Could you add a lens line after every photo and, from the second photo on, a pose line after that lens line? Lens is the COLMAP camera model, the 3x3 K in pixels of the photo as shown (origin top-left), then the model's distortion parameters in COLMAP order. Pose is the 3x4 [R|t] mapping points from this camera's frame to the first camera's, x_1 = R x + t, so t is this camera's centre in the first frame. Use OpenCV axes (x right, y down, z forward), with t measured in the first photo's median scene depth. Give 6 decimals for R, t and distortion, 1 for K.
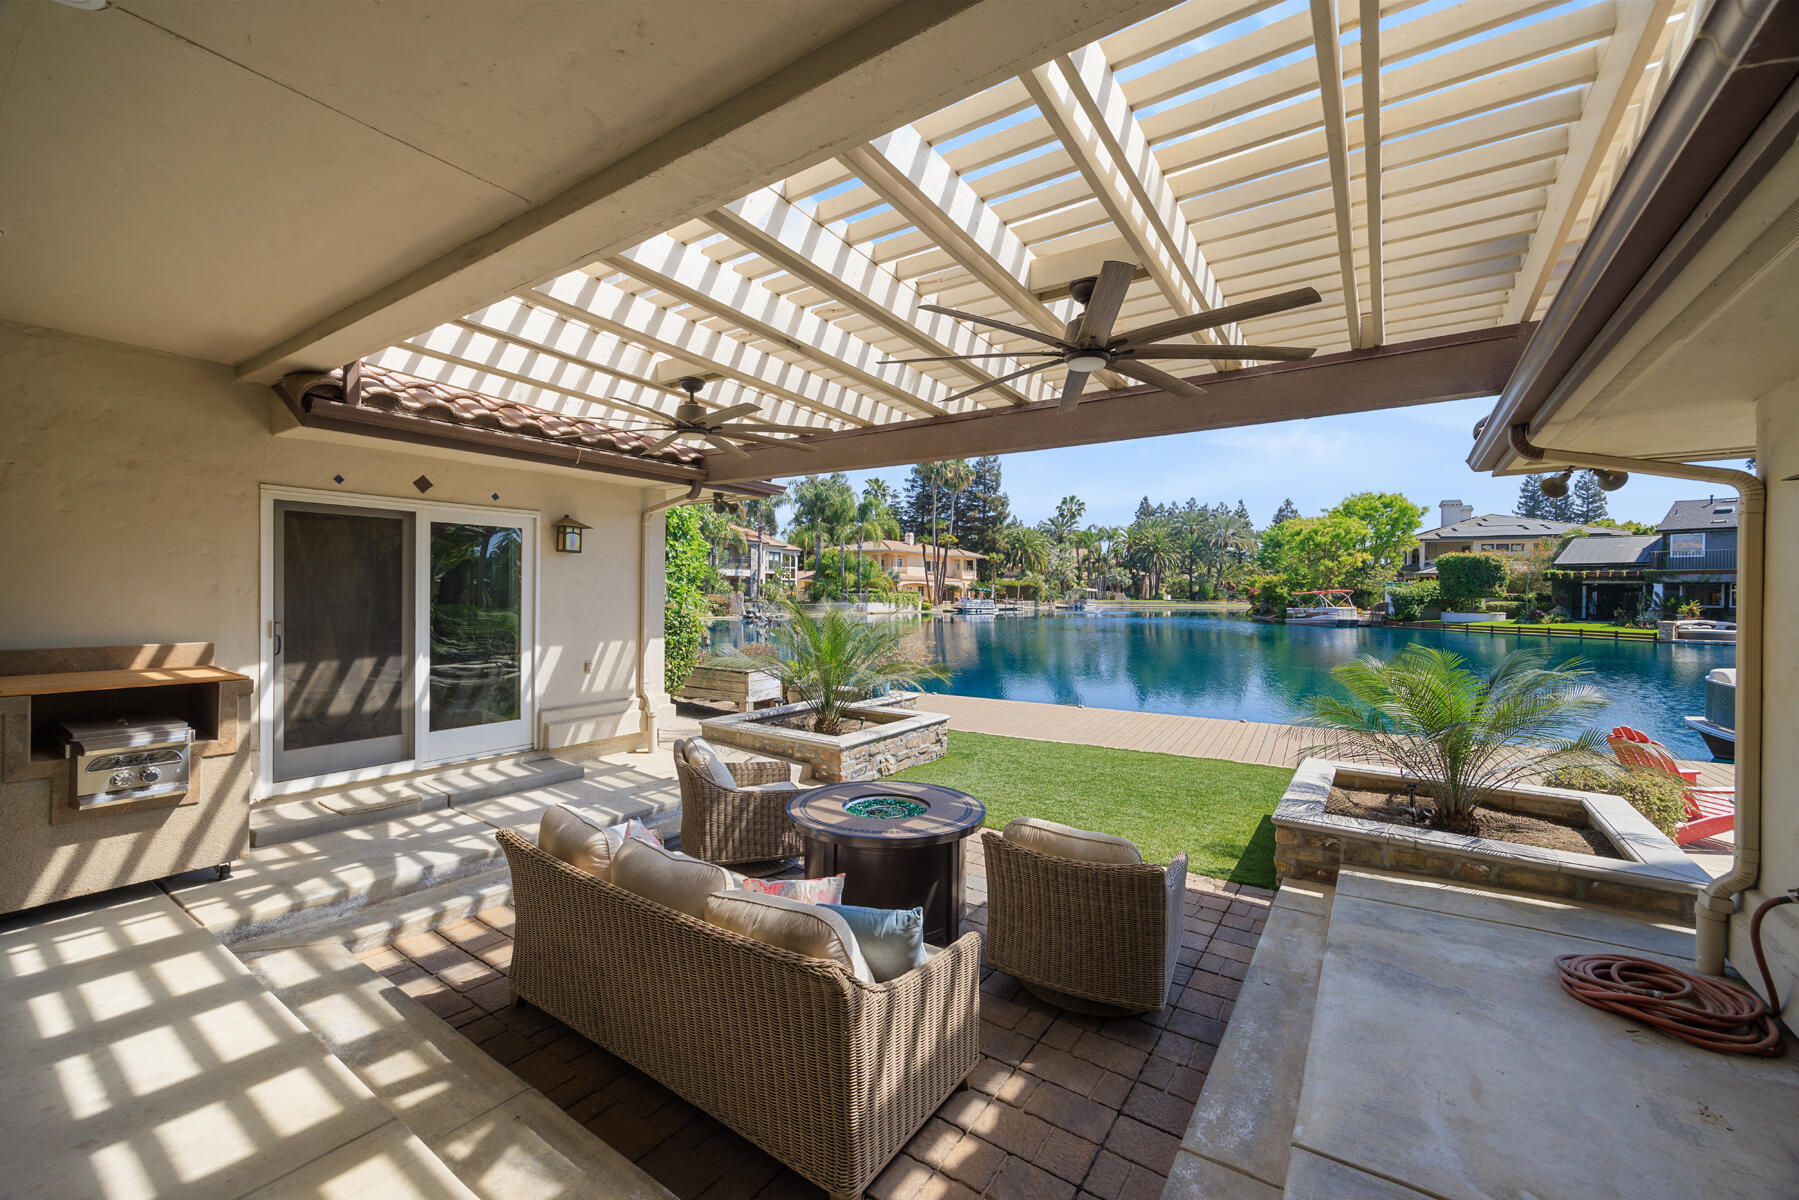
lens RADIAL K [[714.4, 0, 904.5], [0, 714.4, 597.8], [0, 0, 1]] dist [0.011354, -0.002499]
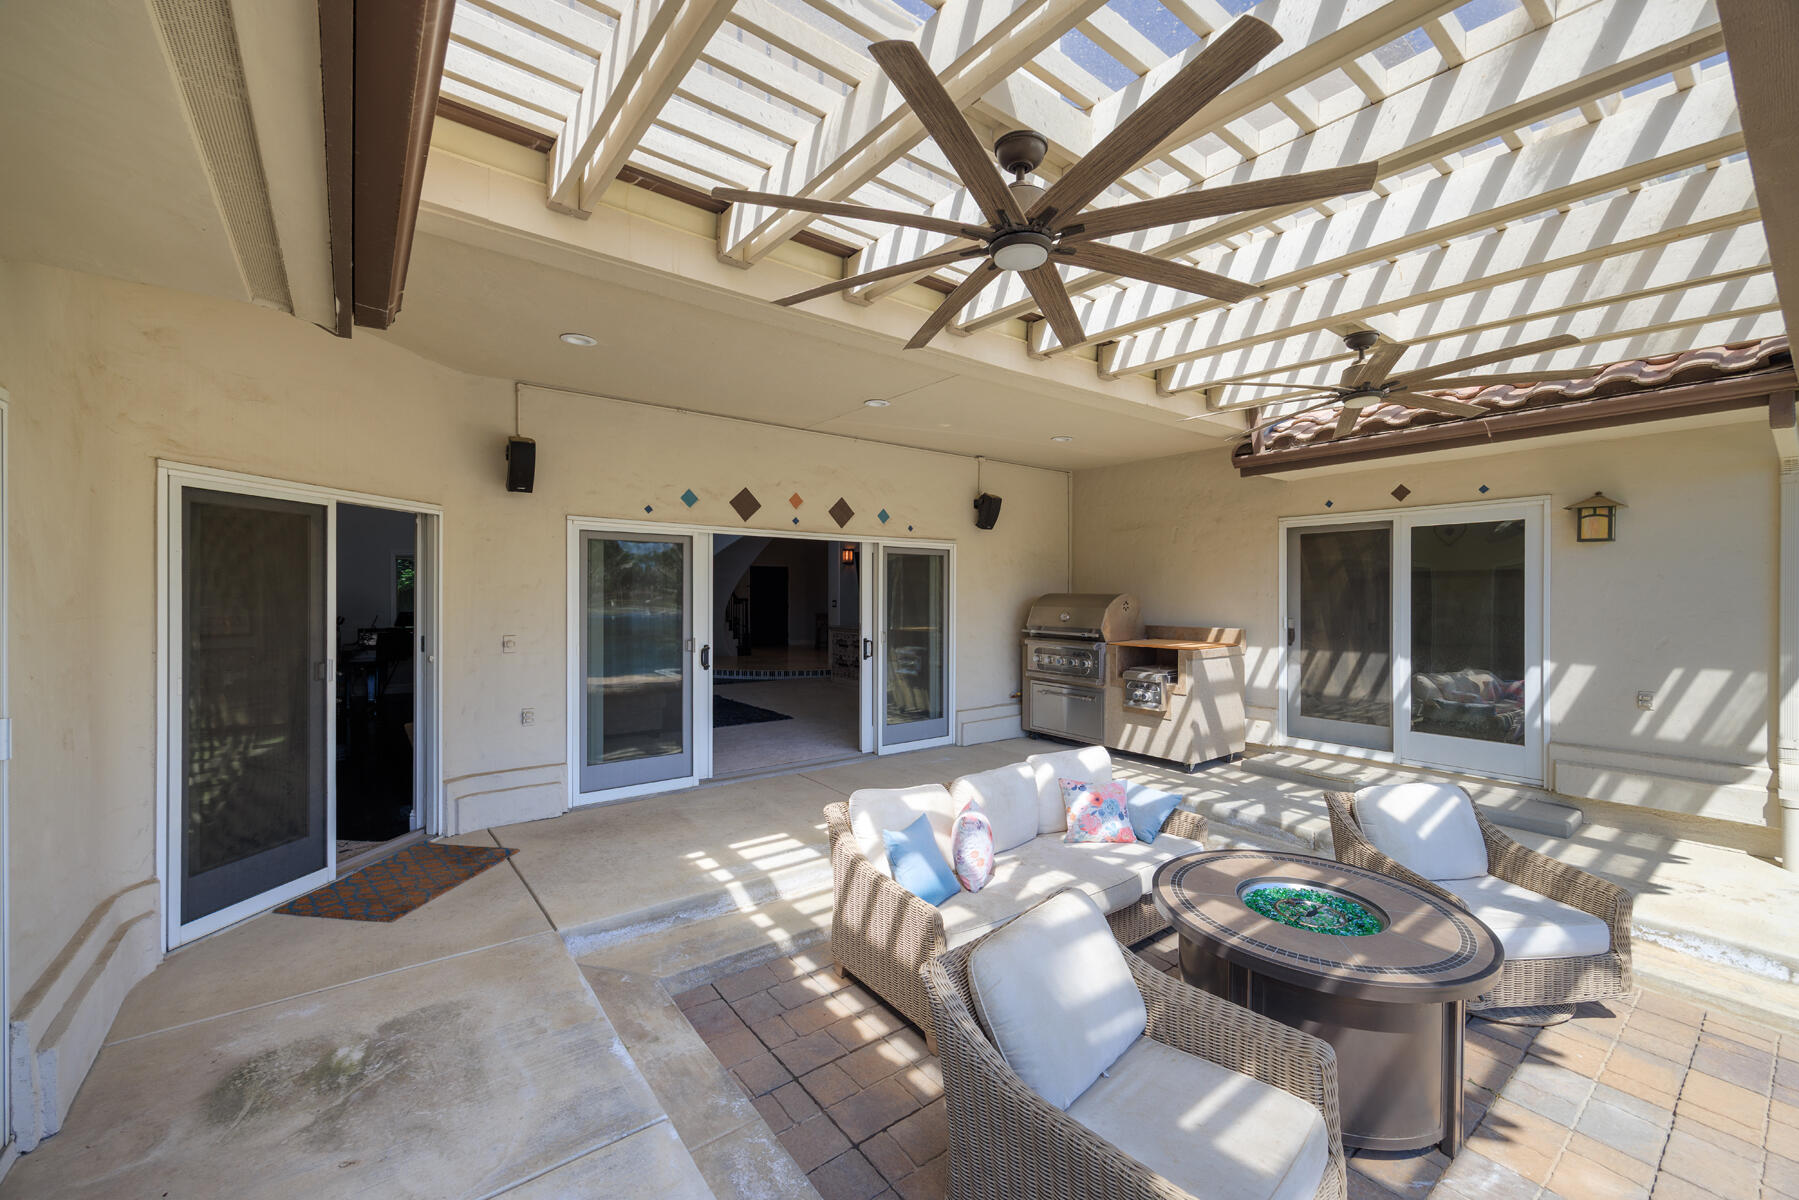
lens RADIAL K [[714.4, 0, 904.5], [0, 714.4, 597.8], [0, 0, 1]] dist [0.011354, -0.002499]
pose [[-0.313068, -0.008238, -0.949695, 0.615853], [-0.013307, 0.999902, -0.004287, 0.010791], [0.949637, 0.011295, -0.313147, 0.713271]]
